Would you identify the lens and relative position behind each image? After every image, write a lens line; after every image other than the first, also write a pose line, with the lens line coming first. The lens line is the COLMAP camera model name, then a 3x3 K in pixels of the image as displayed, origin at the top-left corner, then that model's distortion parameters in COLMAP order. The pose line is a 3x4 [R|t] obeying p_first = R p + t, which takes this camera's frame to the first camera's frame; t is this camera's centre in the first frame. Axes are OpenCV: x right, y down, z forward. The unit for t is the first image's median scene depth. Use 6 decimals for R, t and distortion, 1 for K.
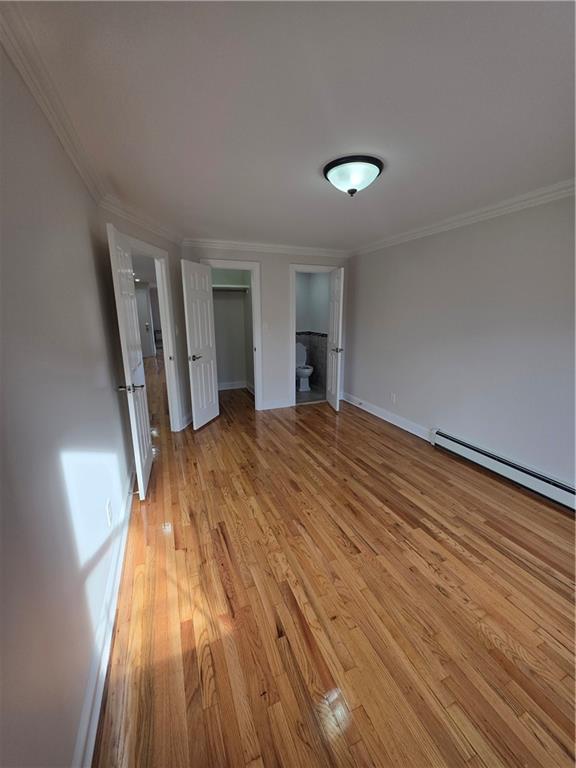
lens RADIAL K [[306.7, 0, 289.3], [0, 306.7, 382.3], [0, 0, 1]] dist [-0.000136, 0.000254]
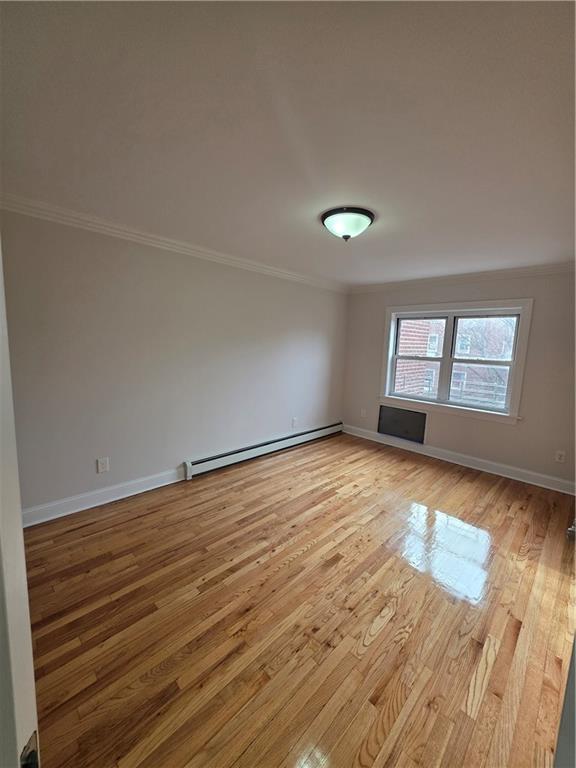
lens RADIAL K [[306.7, 0, 289.3], [0, 306.7, 382.3], [0, 0, 1]] dist [-0.000136, 0.000254]
pose [[-0.386083, -0.127715, 0.913580, -0.609712], [0.173224, 0.962713, 0.207789, -0.292079], [-0.906054, 0.238478, -0.349564, 1.287076]]
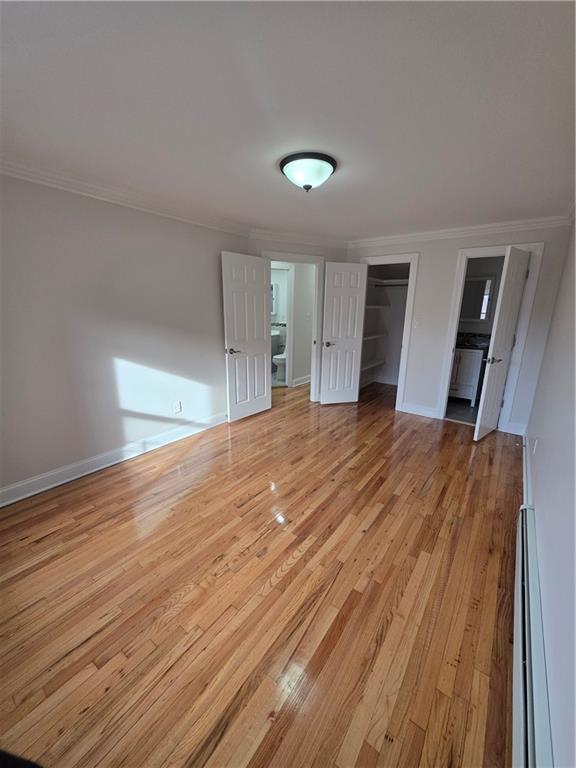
lens RADIAL K [[305.5, 0, 290.2], [0, 305.5, 381.2], [0, 0, 1]] dist [0.000119, -0.000090]
pose [[0.520017, 0.214850, -0.826693, 0.883906], [-0.206338, 0.970782, 0.122504, -0.078250], [0.828859, 0.106875, 0.549155, 0.341647]]
